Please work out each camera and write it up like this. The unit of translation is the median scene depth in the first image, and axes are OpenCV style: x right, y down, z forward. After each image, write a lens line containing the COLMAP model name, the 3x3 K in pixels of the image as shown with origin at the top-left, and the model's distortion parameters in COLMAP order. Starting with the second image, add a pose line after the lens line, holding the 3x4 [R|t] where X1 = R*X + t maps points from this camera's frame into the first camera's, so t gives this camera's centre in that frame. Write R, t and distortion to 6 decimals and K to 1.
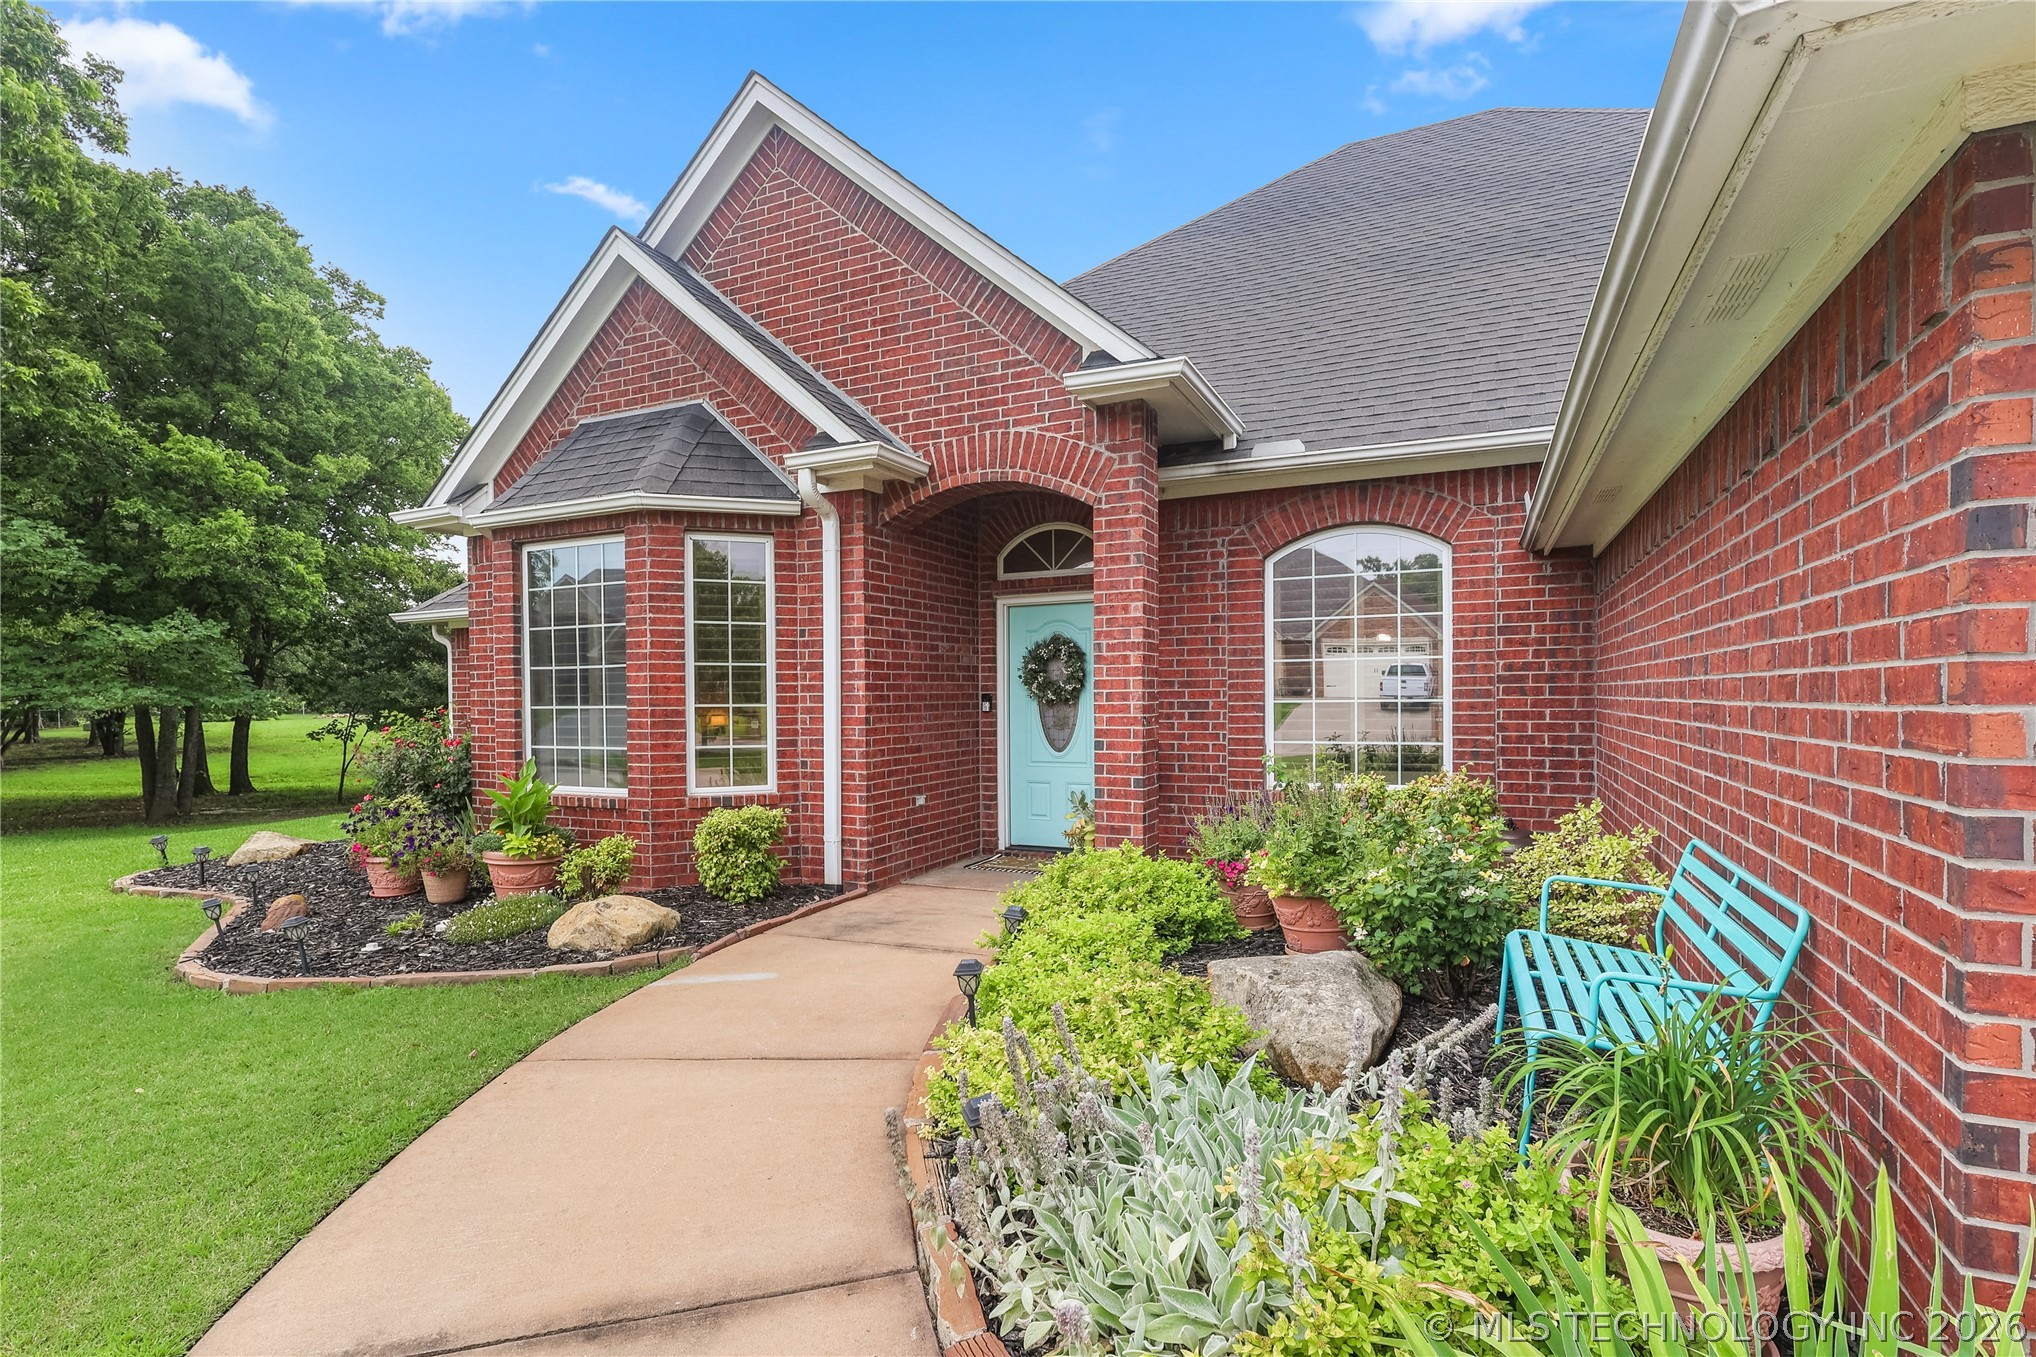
lens RADIAL K [[956.3, 0, 1020.0], [0, 956.3, 715.1], [0, 0, 1]] dist [0.000210, 0.001536]
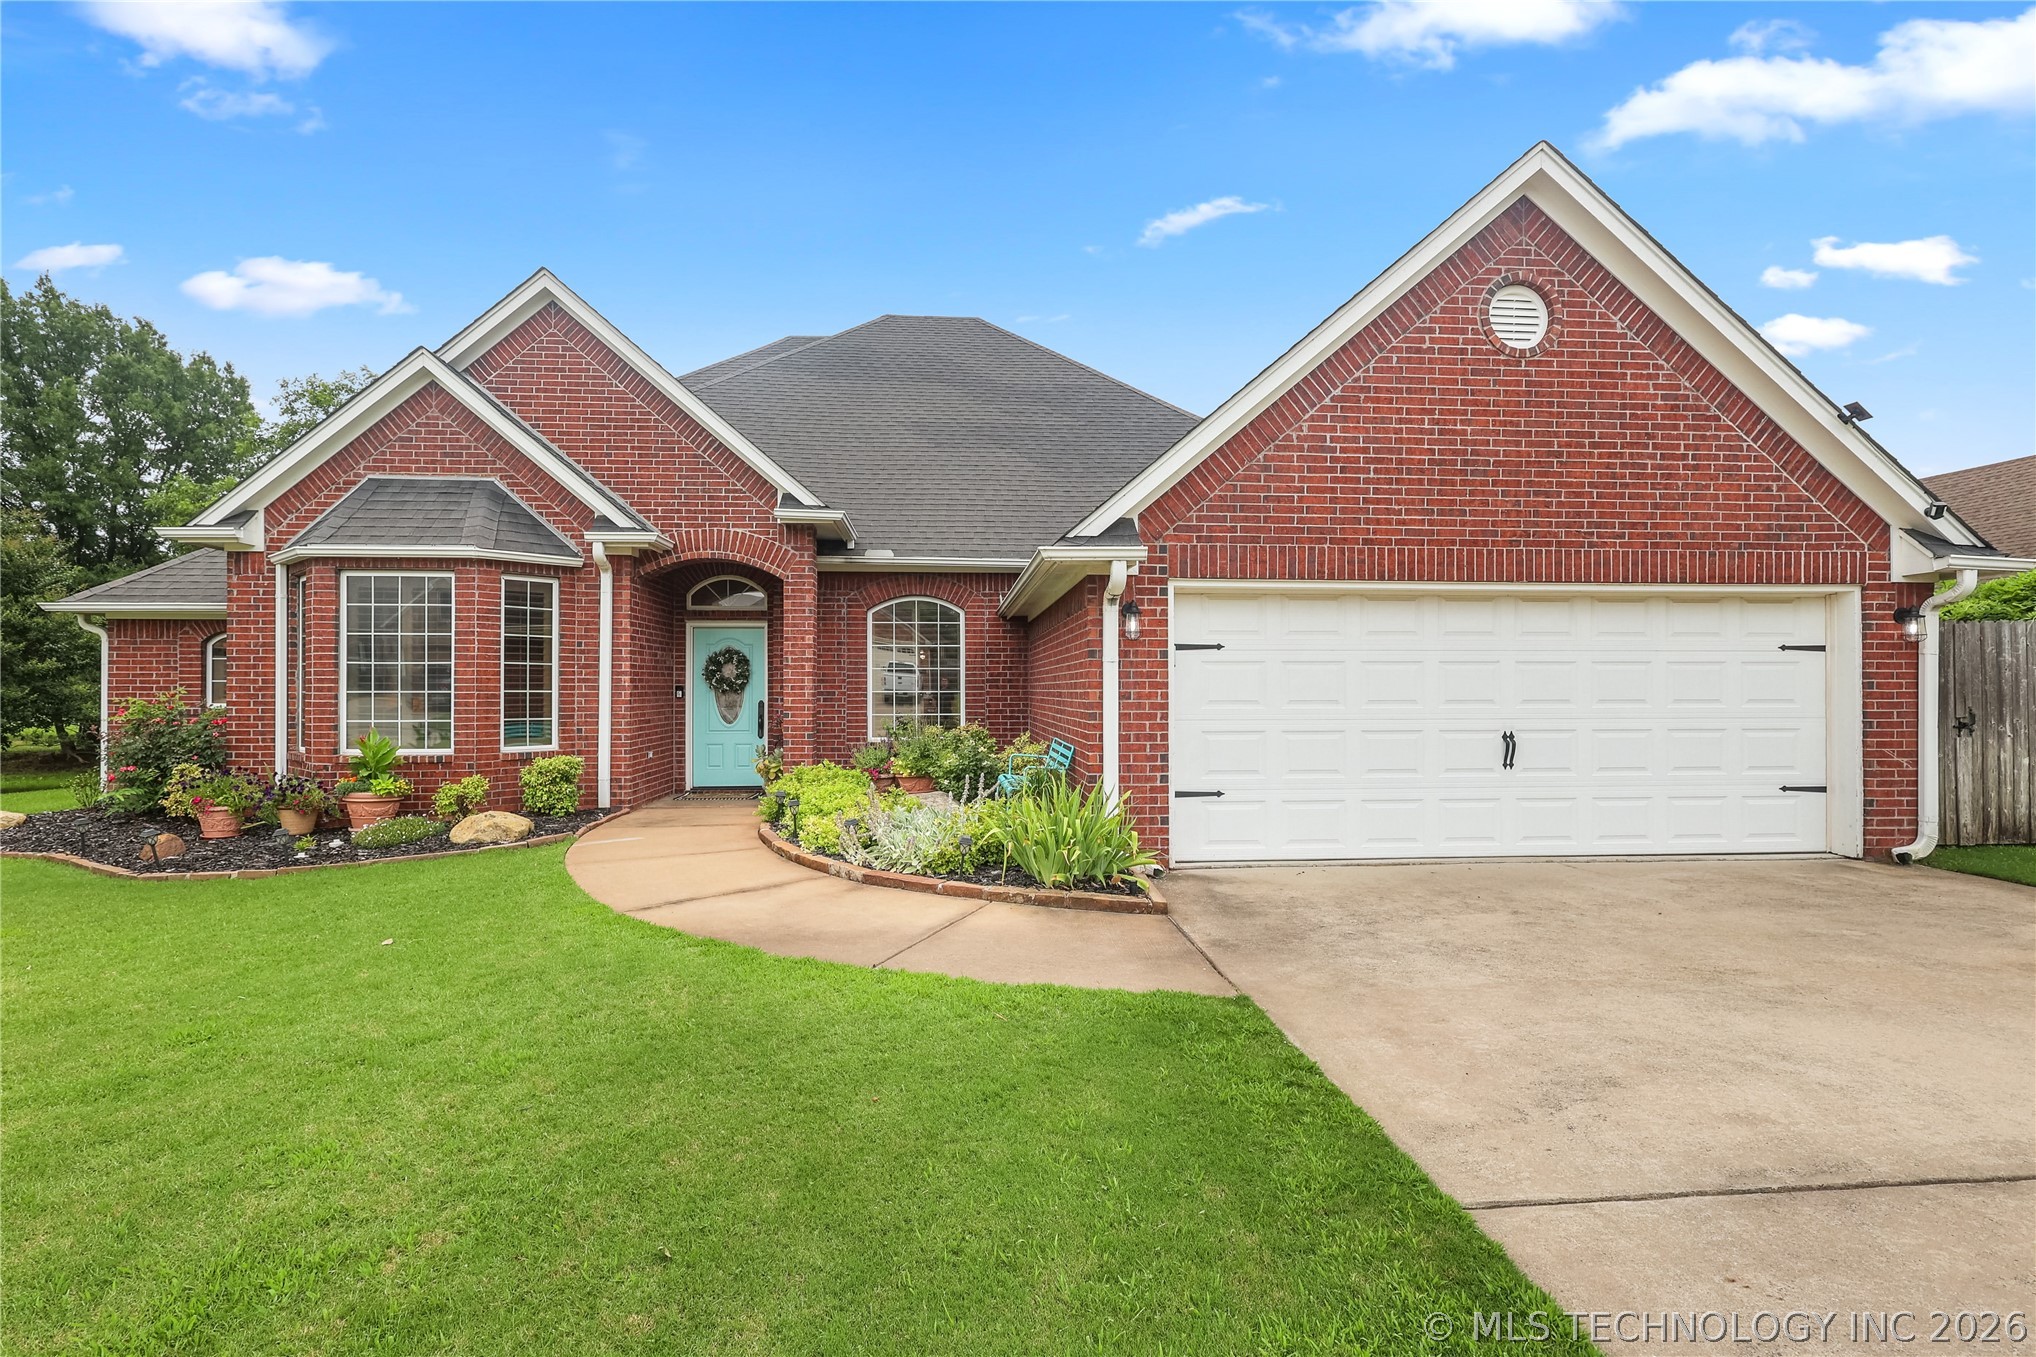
lens RADIAL K [[956.3, 0, 1018.7], [0, 956.3, 685.0], [0, 0, 1]] dist [0.000210, 0.001536]
pose [[0.867015, 0.011272, 0.498155, -0.387220], [0.002051, 0.999655, -0.026190, 0.020849], [-0.498278, 0.023729, 0.866693, -0.676085]]
